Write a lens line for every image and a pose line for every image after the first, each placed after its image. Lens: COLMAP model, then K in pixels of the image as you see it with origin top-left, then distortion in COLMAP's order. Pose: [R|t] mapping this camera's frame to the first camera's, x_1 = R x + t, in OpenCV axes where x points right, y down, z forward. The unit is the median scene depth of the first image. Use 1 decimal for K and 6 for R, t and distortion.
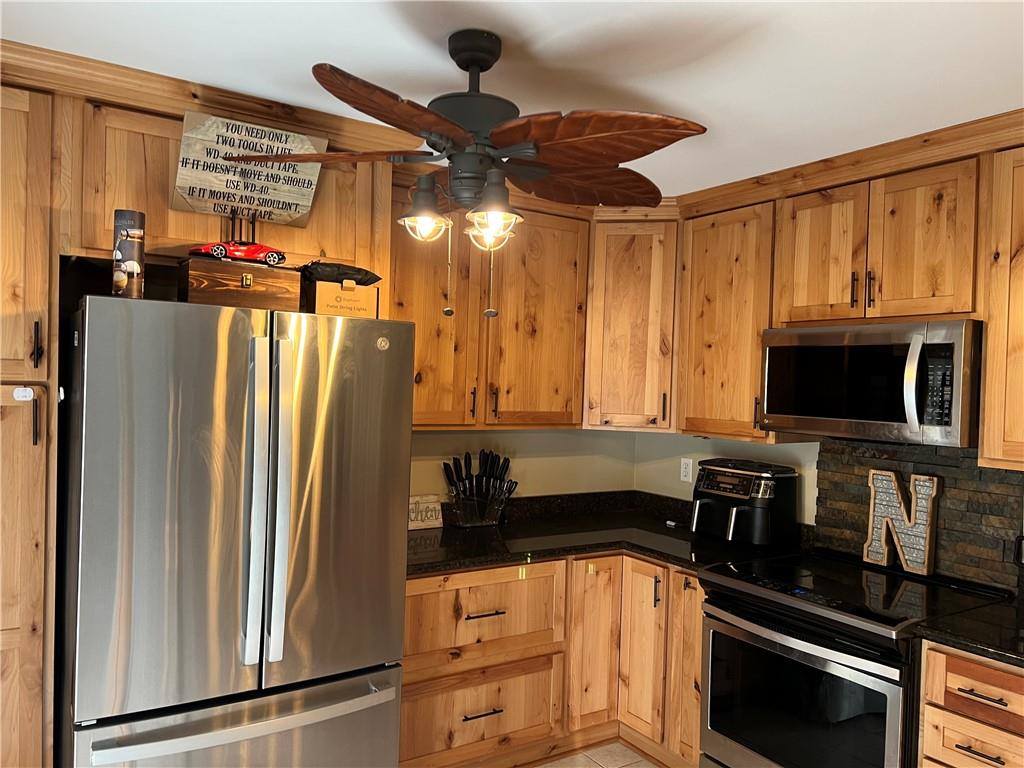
lens RADIAL K [[762.7, 0, 526.2], [0, 762.7, 390.2], [0, 0, 1]] dist [0.066460, -0.079820]
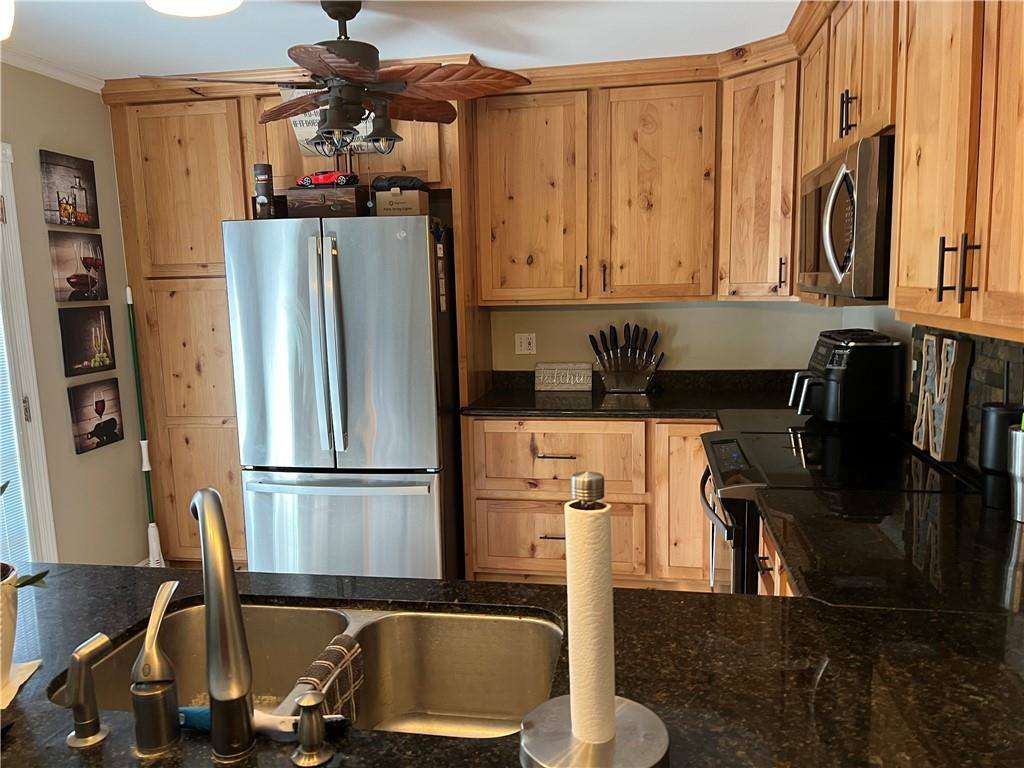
lens RADIAL K [[762.7, 0, 481.6], [0, 762.7, 395.4], [0, 0, 1]] dist [0.066460, -0.079820]
pose [[0.722606, 0.053557, -0.689182, 0.678226], [0.038944, 0.992257, 0.117942, 0.053691], [0.690162, -0.112065, 0.714925, 0.083088]]
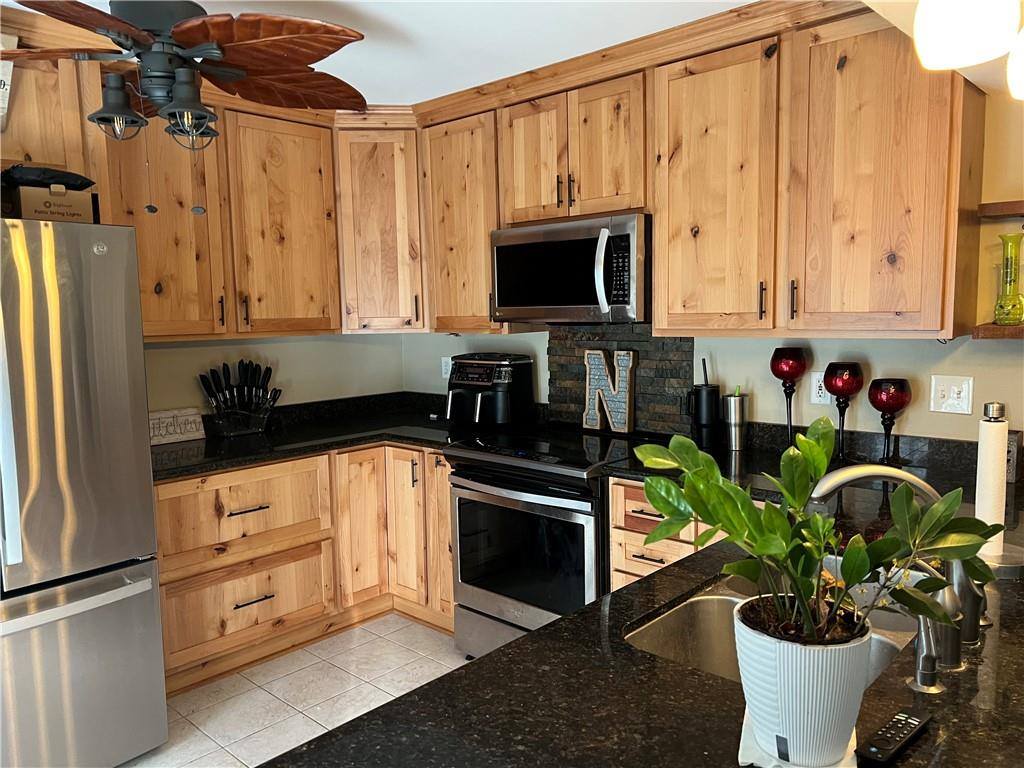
lens RADIAL K [[762.7, 0, 520.9], [0, 762.7, 389.2], [0, 0, 1]] dist [0.066460, -0.079820]
pose [[0.969045, -0.074995, 0.235218, 0.074251], [0.051044, 0.993021, 0.106315, 0.033644], [-0.241550, -0.091017, 0.966111, -0.099255]]
